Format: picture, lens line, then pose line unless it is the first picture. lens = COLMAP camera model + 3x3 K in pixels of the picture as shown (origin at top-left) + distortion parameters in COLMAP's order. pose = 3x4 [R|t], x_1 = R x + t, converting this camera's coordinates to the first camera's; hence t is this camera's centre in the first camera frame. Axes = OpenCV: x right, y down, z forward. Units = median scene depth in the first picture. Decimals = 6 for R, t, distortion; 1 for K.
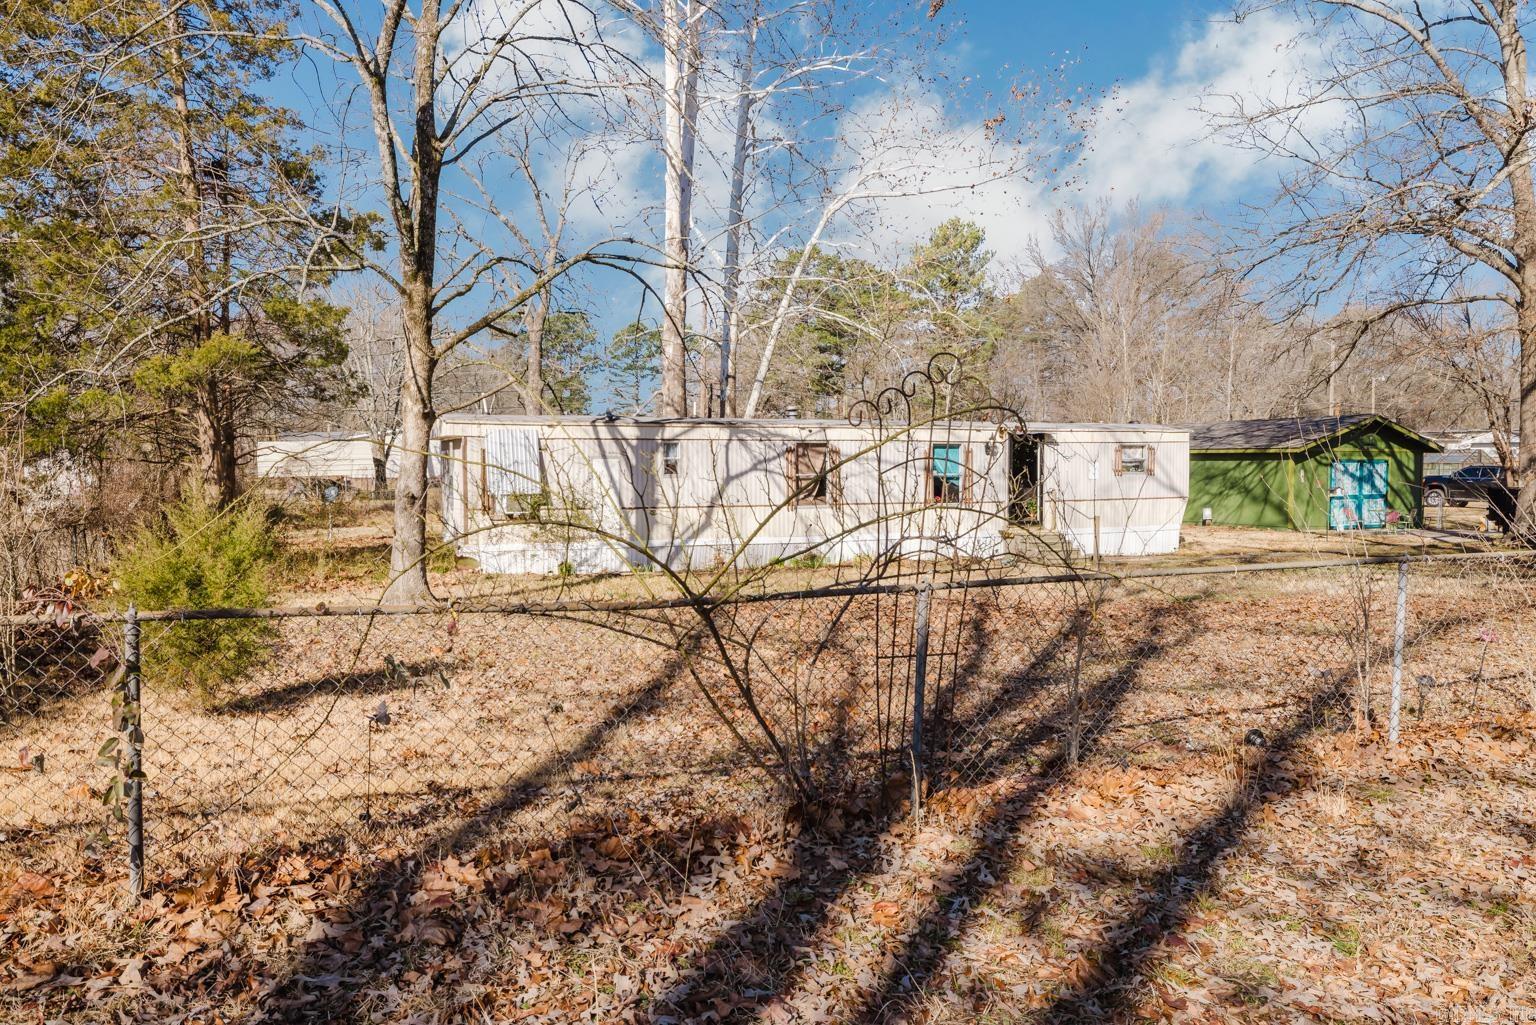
lens RADIAL K [[1062.0, 0, 768.0], [0, 1062.0, 512.5], [0, 0, 1]] dist [0.000319, -0.000202]
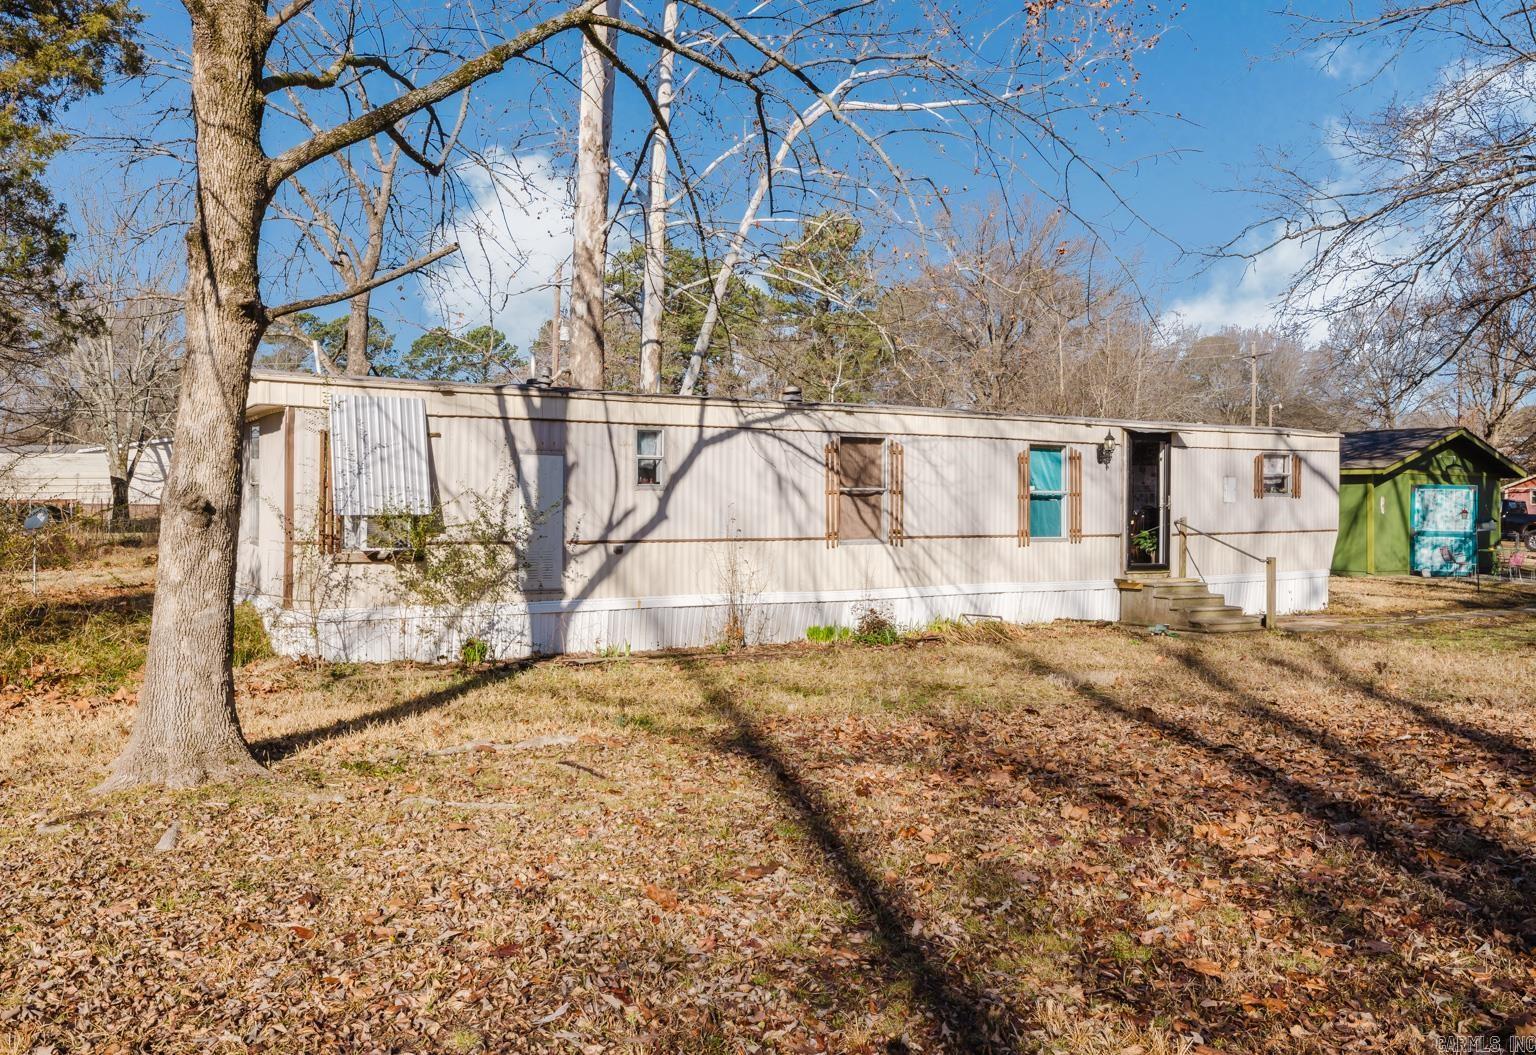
lens RADIAL K [[1264.1, 0, 767.7], [0, 1264.1, 482.1], [0, 0, 1]] dist [-0.002182, 0.001734]
pose [[0.992301, 0.008843, 0.123536, -0.096318], [-0.002051, 0.998484, -0.054999, 0.000727], [-0.123836, 0.054322, 0.990815, 0.262210]]
